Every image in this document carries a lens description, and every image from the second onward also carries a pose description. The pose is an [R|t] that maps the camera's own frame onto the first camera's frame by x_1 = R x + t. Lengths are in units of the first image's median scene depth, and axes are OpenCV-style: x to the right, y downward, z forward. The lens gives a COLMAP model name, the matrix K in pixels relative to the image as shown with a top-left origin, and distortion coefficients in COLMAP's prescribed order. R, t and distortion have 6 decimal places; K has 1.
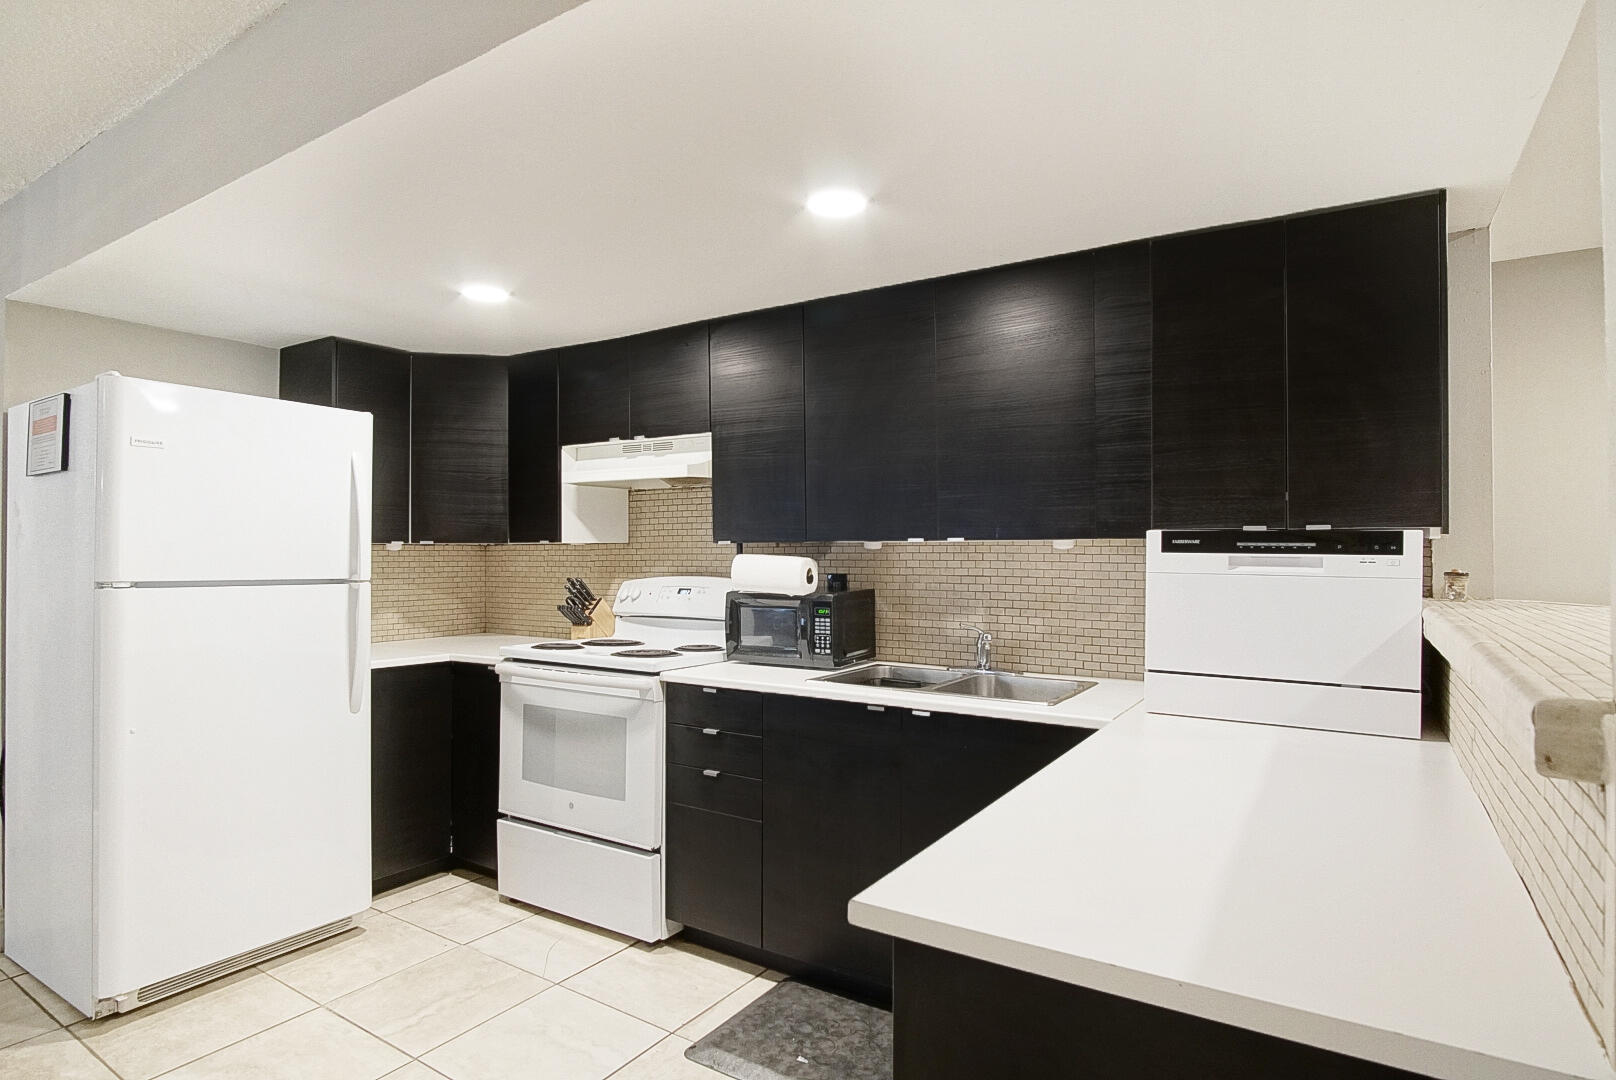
lens RADIAL K [[886.8, 0, 826.2], [0, 886.8, 551.8], [0, 0, 1]] dist [-0.039187, 0.013708]
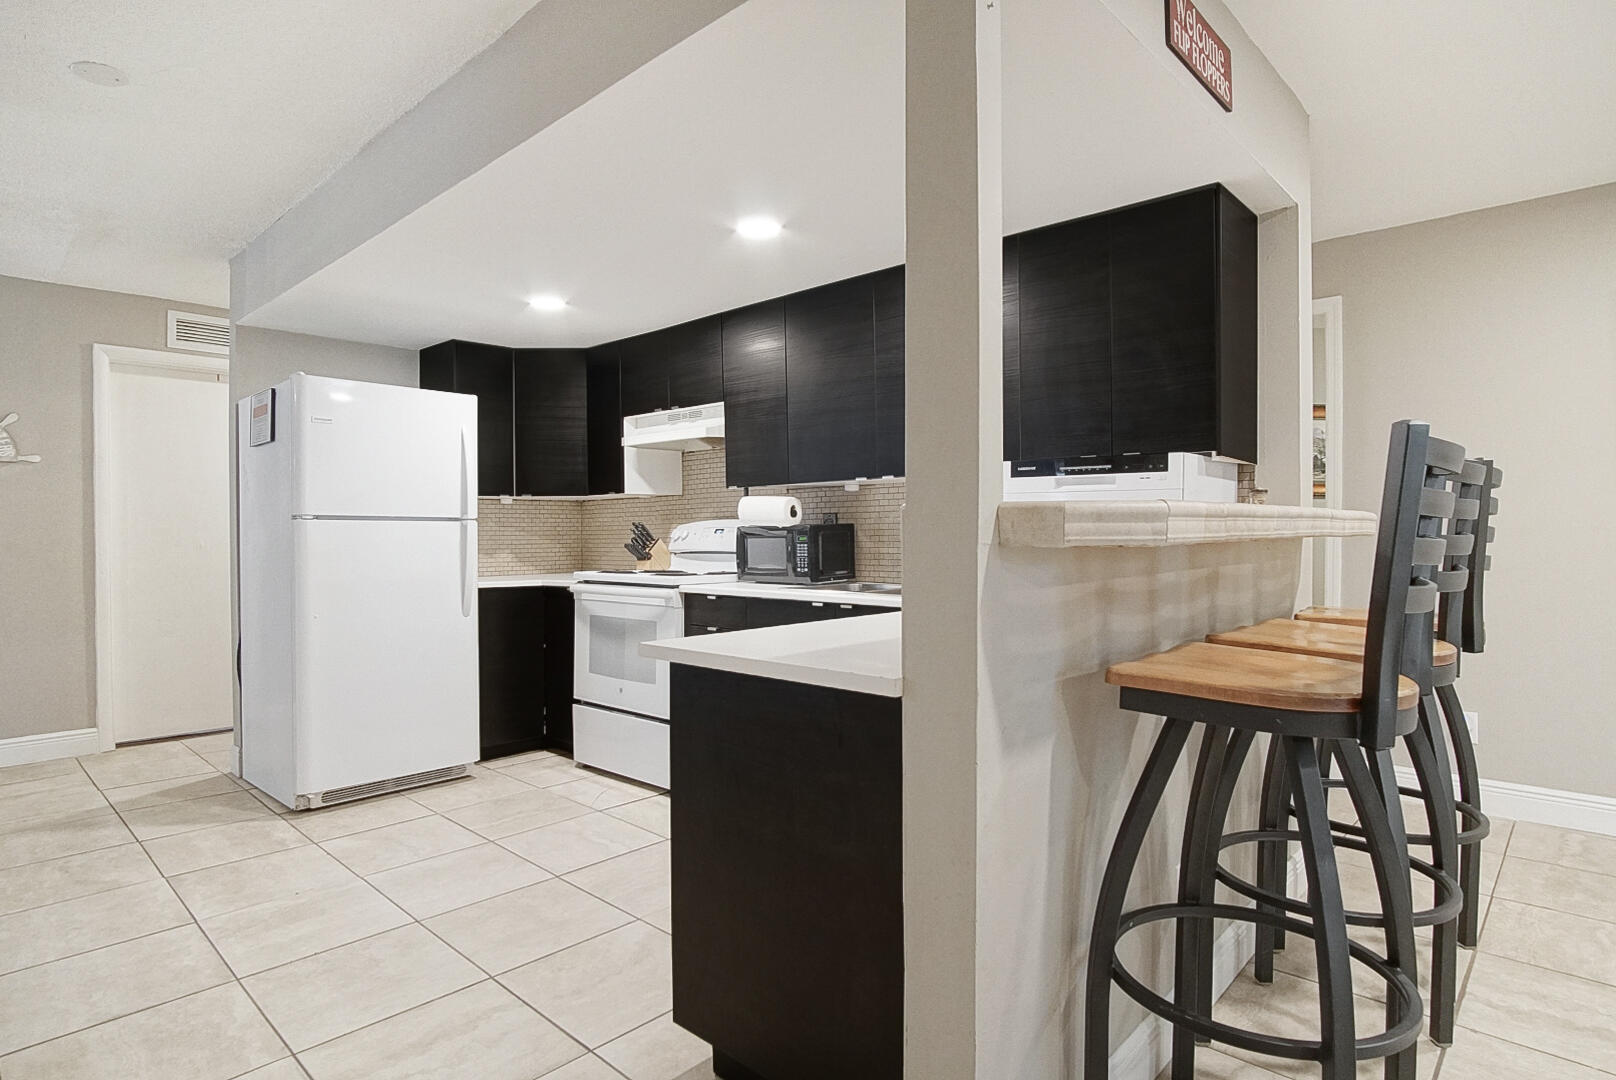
lens RADIAL K [[870.6, 0, 808.0], [0, 870.6, 540.0], [0, 0, 1]] dist [-0.031400, 0.008382]
pose [[0.984012, -0.007086, -0.177962, 0.210232], [0.009691, 0.999858, 0.013773, 0.048301], [0.177839, -0.015277, 0.983941, -0.212828]]
